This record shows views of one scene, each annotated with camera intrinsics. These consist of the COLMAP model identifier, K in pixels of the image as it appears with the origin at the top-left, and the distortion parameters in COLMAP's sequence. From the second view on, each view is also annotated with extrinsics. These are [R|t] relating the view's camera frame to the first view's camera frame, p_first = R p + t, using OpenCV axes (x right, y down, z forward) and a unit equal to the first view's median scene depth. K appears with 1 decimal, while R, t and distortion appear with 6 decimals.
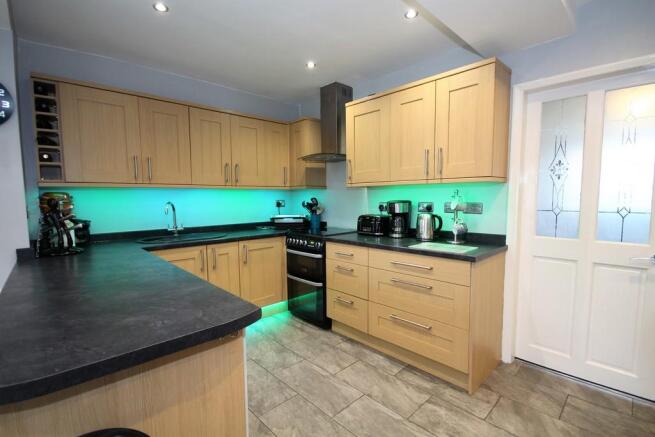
lens RADIAL K [[303.0, 0, 327.6], [0, 303.0, 219.4], [0, 0, 1]] dist [-0.004307, -0.000512]
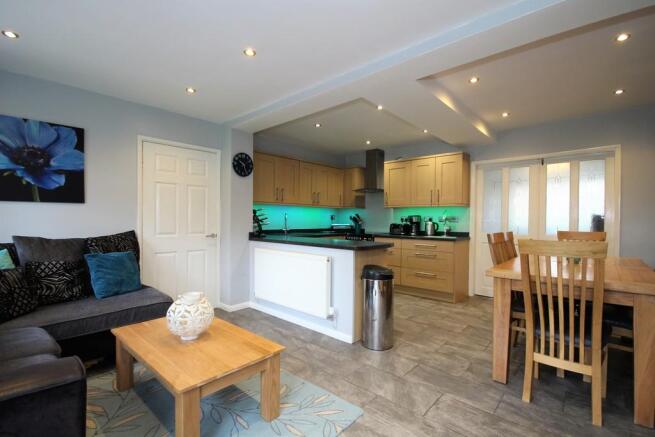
lens RADIAL K [[303.0, 0, 327.1], [0, 303.0, 219.2], [0, 0, 1]] dist [-0.004307, -0.000512]
pose [[0.996766, 0.021979, 0.077289, -0.439247], [-0.016043, 0.996933, -0.076602, 0.110893], [-0.078736, 0.075114, 0.994062, -0.801573]]
